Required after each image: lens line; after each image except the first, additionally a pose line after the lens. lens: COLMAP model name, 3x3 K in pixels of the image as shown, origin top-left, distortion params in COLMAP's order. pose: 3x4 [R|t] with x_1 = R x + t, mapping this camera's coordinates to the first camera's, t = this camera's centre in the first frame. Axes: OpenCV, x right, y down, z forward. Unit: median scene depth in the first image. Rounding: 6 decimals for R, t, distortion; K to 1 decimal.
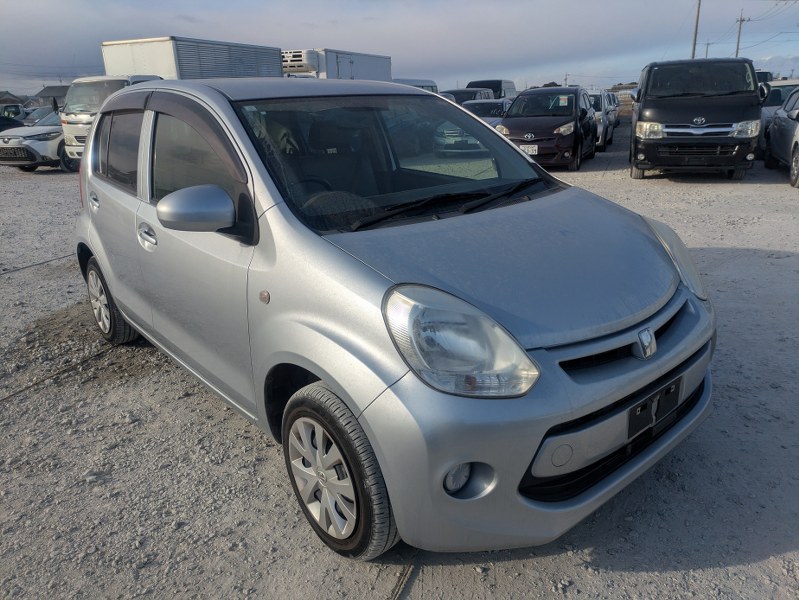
lens RADIAL K [[582.4, 0, 399.5], [0, 582.4, 300.0], [0, 0, 1]] dist [0.027373, -0.007190]
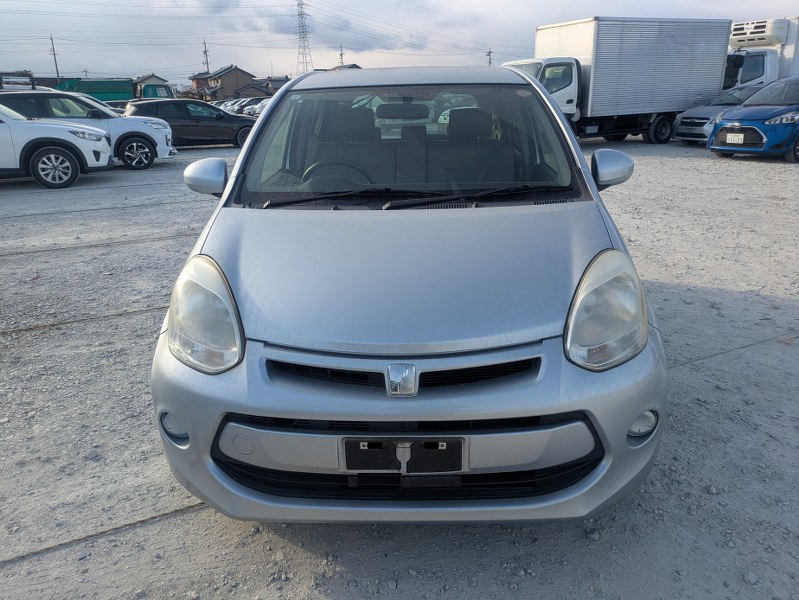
lens RADIAL K [[582.4, 0, 399.5], [0, 582.4, 300.0], [0, 0, 1]] dist [0.027373, -0.007190]
pose [[0.759974, 0.230609, -0.607667, 0.136416], [-0.211672, 0.971785, 0.104066, -0.019346], [0.614520, 0.049539, 0.787344, 0.044422]]
